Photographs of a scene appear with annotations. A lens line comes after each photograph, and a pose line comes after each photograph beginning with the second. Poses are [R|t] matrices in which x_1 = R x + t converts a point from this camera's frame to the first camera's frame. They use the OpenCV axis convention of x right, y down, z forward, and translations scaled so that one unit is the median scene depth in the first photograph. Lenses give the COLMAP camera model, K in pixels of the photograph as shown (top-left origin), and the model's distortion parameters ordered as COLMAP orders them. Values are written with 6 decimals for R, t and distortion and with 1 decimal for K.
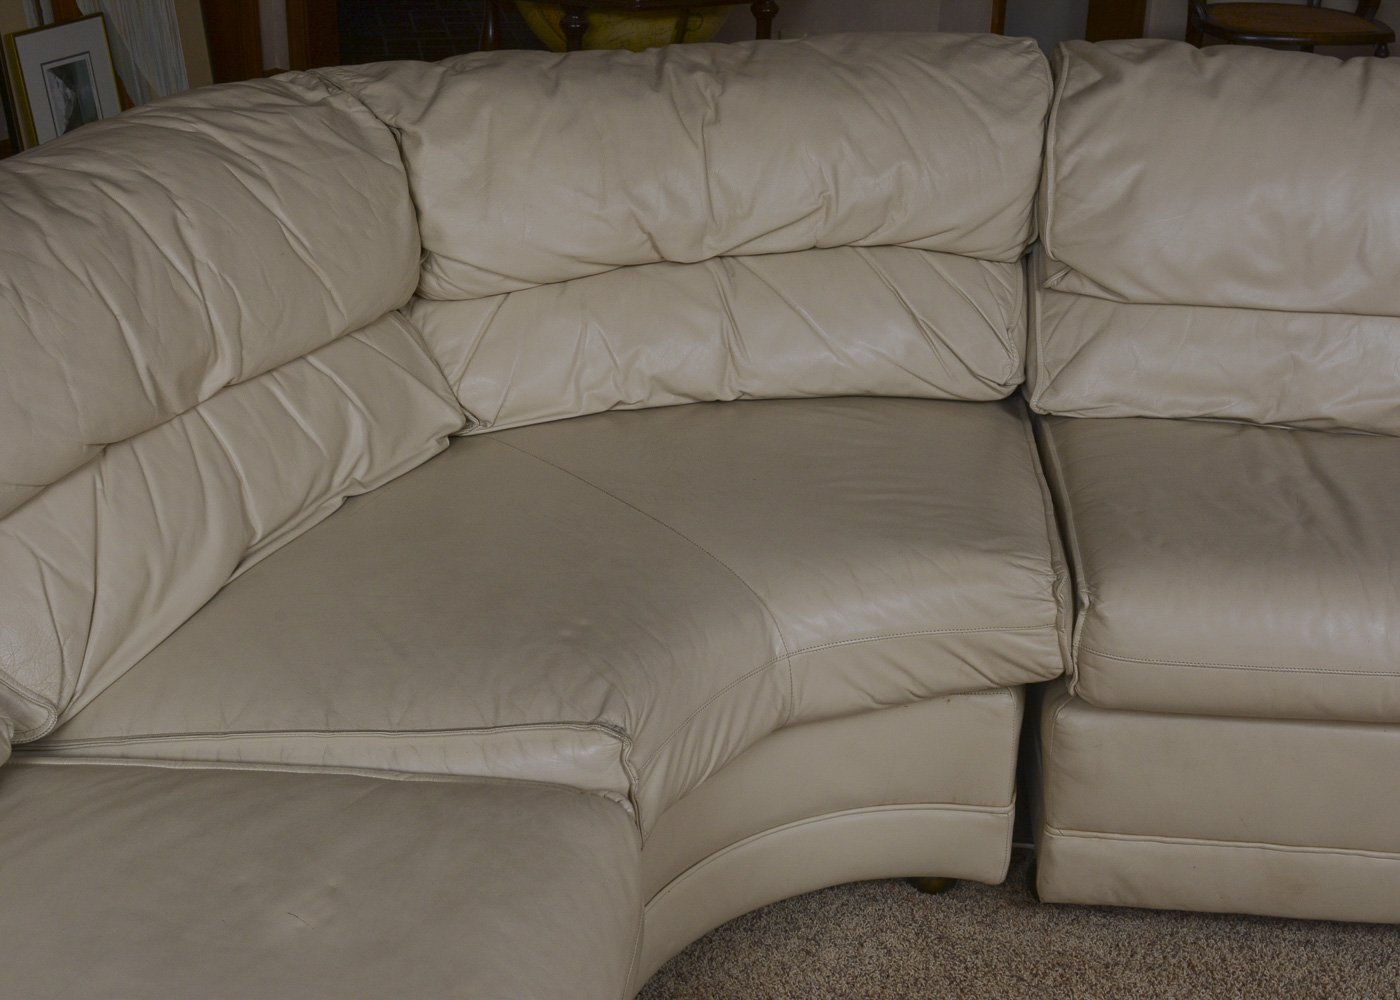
lens RADIAL K [[2008.1, 0, 700.0], [0, 2008.1, 500.0], [0, 0, 1]] dist [-0.027639, -0.010259]
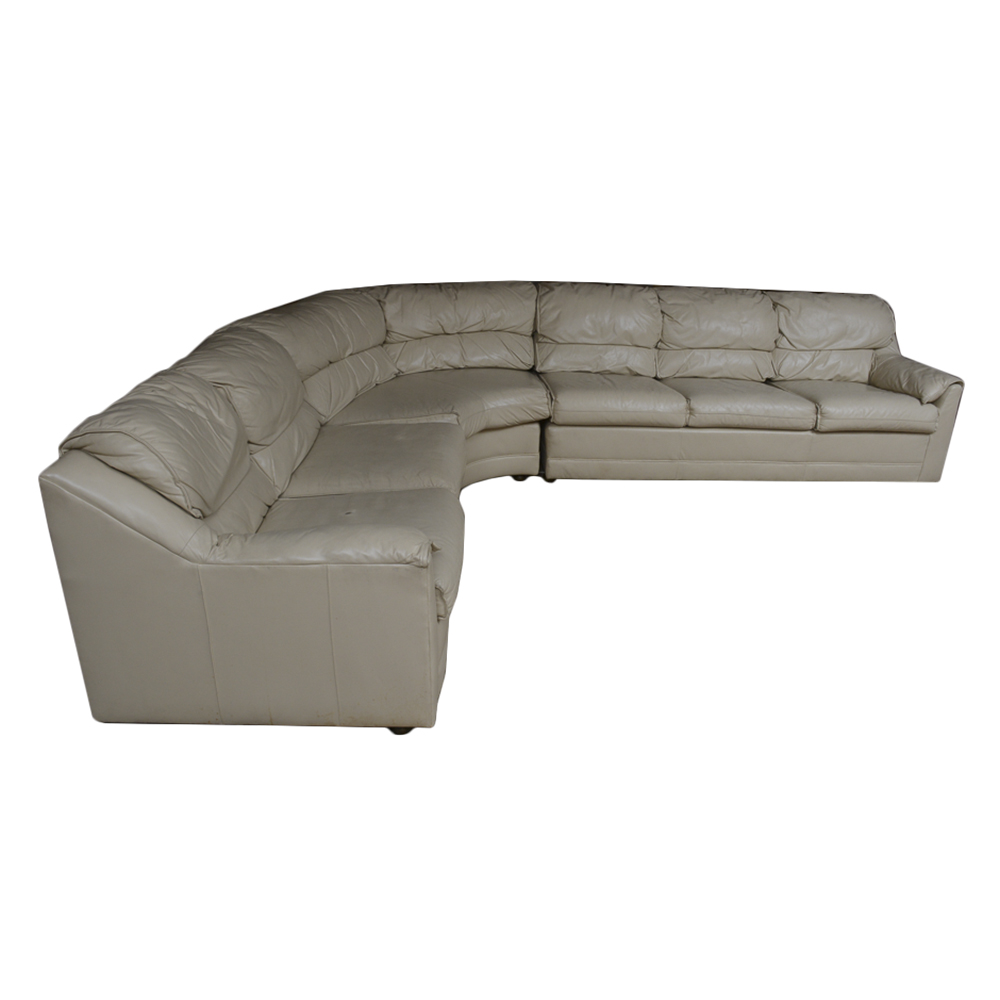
lens RADIAL K [[852.5, 0, 500.0], [0, 852.5, 500.0], [0, 0, 1]] dist [-0.101789, -0.002126]
pose [[0.988412, -0.042217, 0.145809, -0.174152], [0.049415, 0.997714, -0.046102, 0.302124], [-0.143530, 0.052773, 0.988238, -0.686180]]
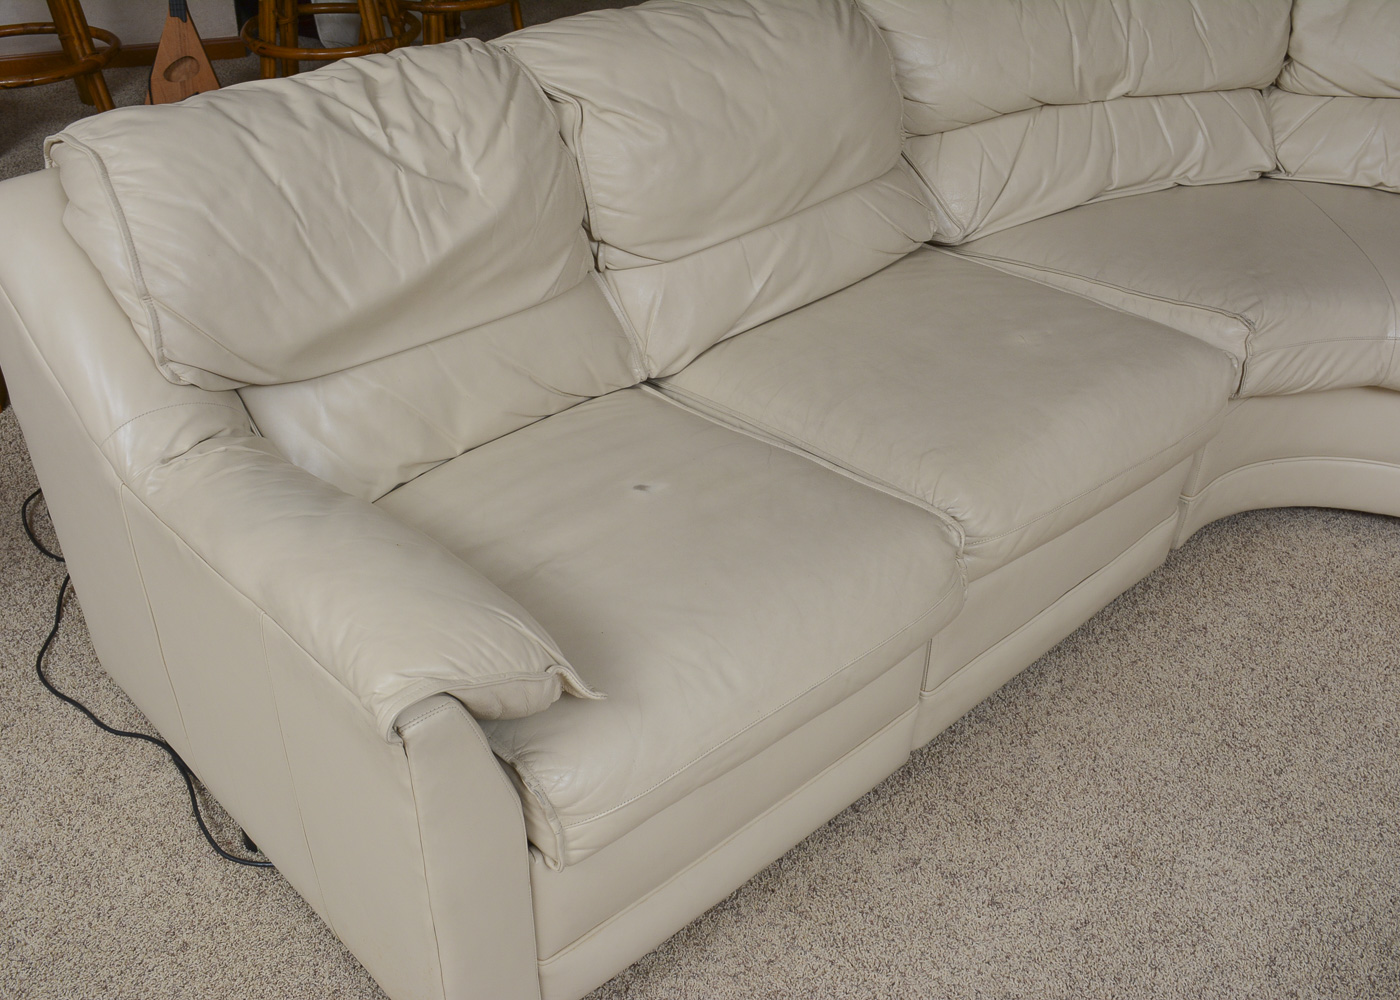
lens RADIAL K [[1424.5, 0, 700.0], [0, 1424.5, 500.0], [0, 0, 1]] dist [-0.050524, -0.007703]
pose [[0.776650, 0.354605, -0.520645, 0.200450], [-0.287353, 0.934939, 0.208129, 0.104063], [0.560574, -0.012035, 0.828017, -0.174474]]
